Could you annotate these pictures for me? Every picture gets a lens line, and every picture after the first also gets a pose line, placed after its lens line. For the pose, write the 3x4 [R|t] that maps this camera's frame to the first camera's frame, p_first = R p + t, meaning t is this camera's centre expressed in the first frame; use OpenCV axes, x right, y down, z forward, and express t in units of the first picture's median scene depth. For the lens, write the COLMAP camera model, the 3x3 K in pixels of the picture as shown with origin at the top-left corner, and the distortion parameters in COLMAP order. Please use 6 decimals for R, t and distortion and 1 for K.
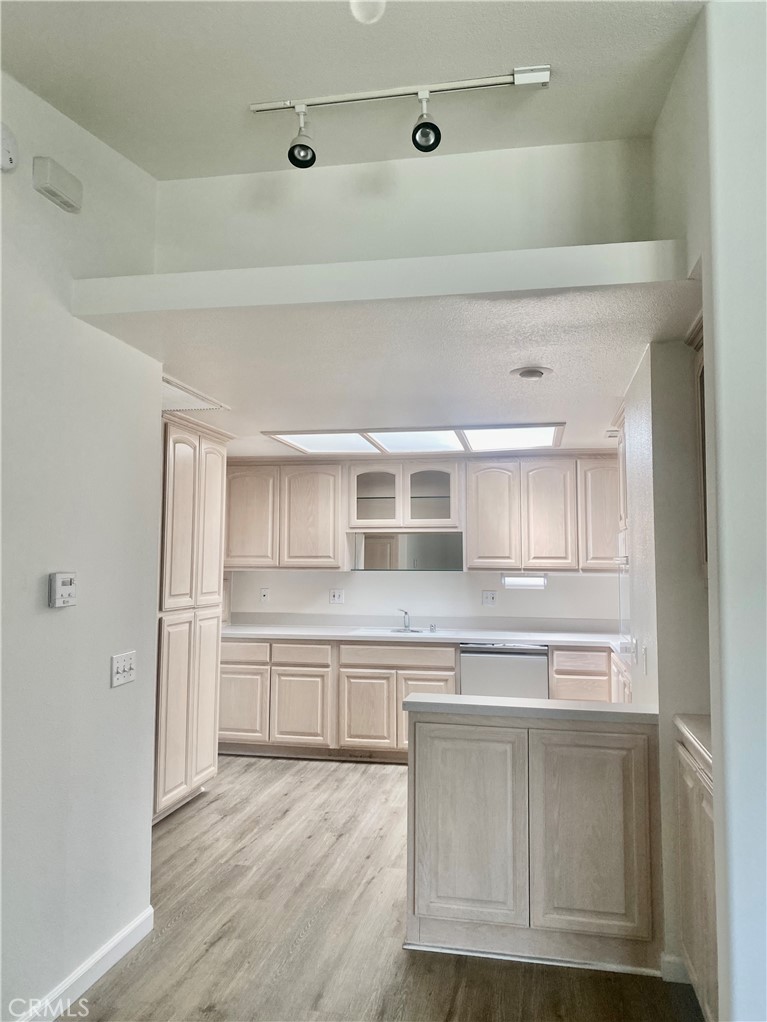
lens RADIAL K [[782.4, 0, 388.5], [0, 782.4, 479.3], [0, 0, 1]] dist [0.033848, -0.032002]
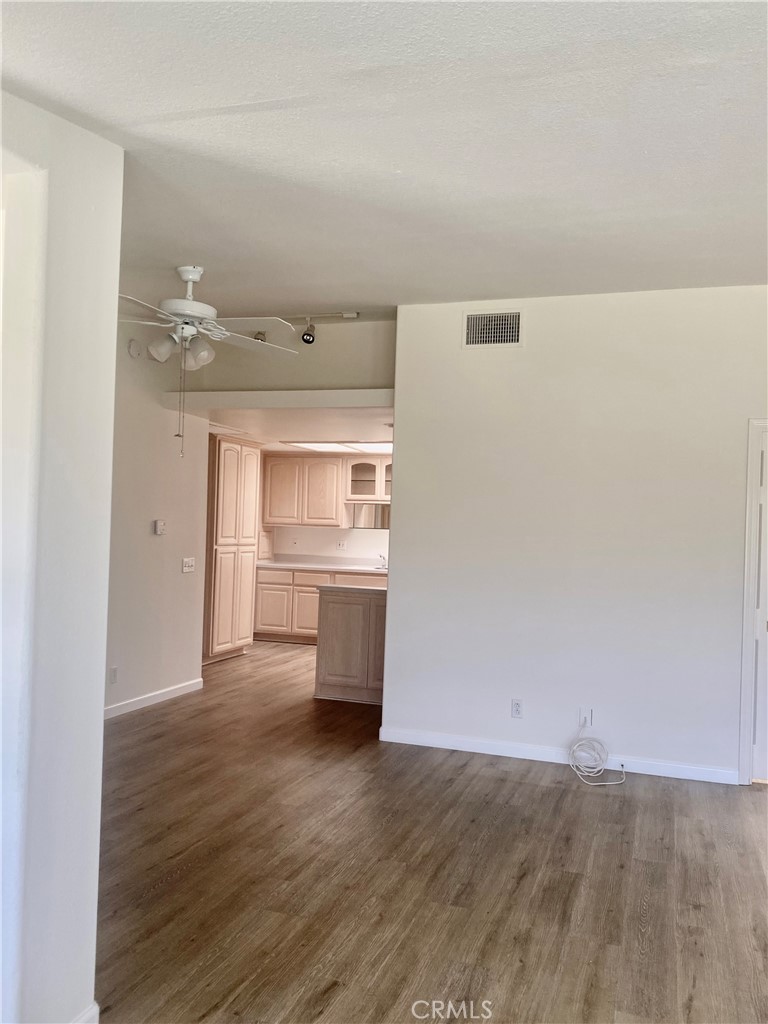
lens RADIAL K [[831.4, 0, 394.7], [0, 831.4, 493.9], [0, 0, 1]] dist [0.009177, -0.014554]
pose [[0.989873, 0.019023, -0.140674, 0.291674], [-0.010042, 0.997881, 0.064280, -0.058414], [0.141599, -0.062216, 0.987967, -0.627972]]
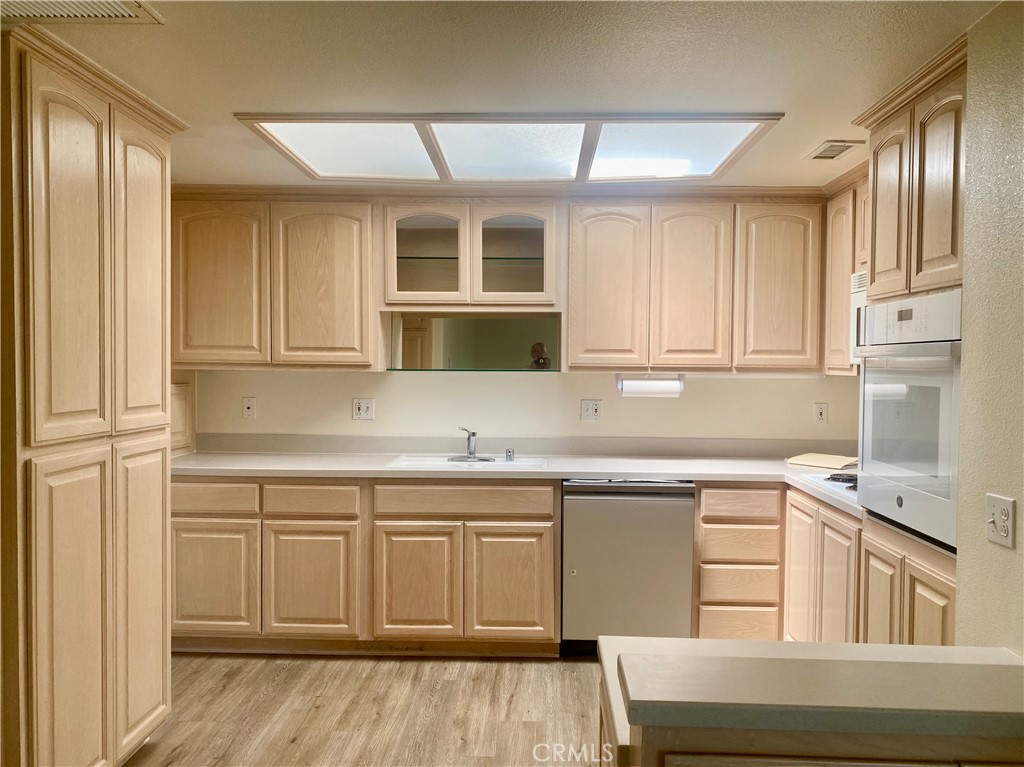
lens RADIAL K [[812.9, 0, 516.3], [0, 812.9, 386.5], [0, 0, 1]] dist [0.036905, -0.026184]
pose [[0.987110, -0.000906, 0.160039, -0.054514], [-0.020039, 0.991414, 0.129213, 0.044302], [-0.158782, -0.130755, 0.978617, 0.347529]]
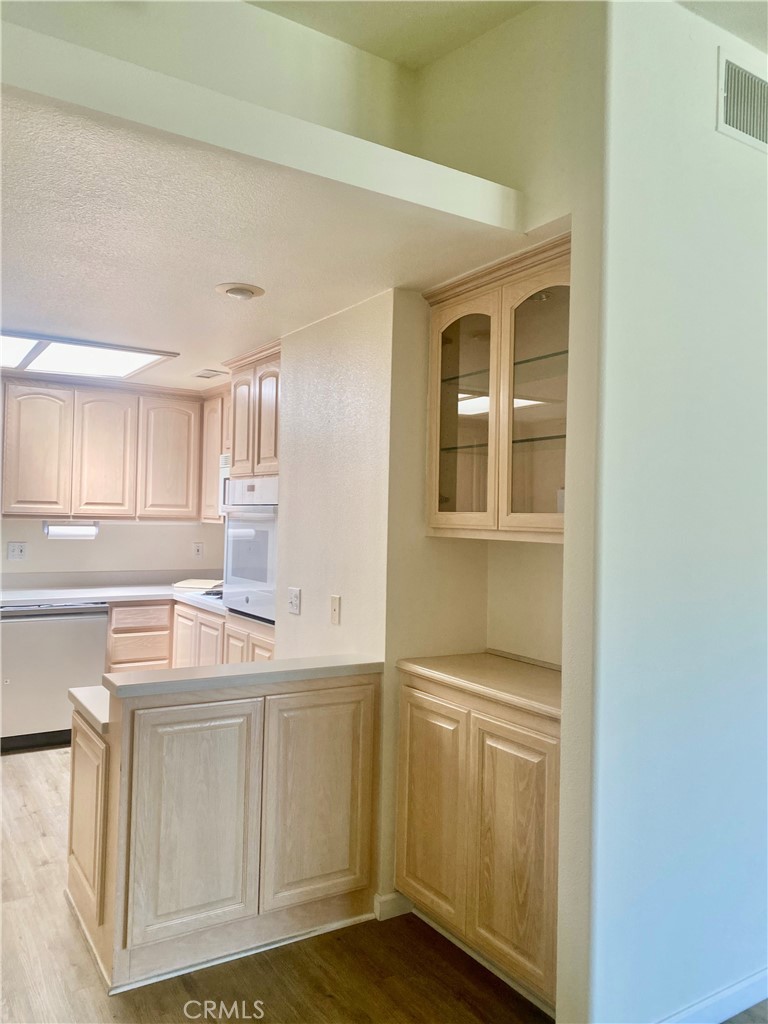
lens RADIAL K [[783.9, 0, 370.1], [0, 783.9, 490.0], [0, 0, 1]] dist [0.033848, -0.032002]
pose [[0.734448, 0.033537, 0.677836, -0.180223], [-0.086817, 0.995215, 0.044828, 0.019474], [-0.673089, -0.091771, 0.733845, 0.155298]]
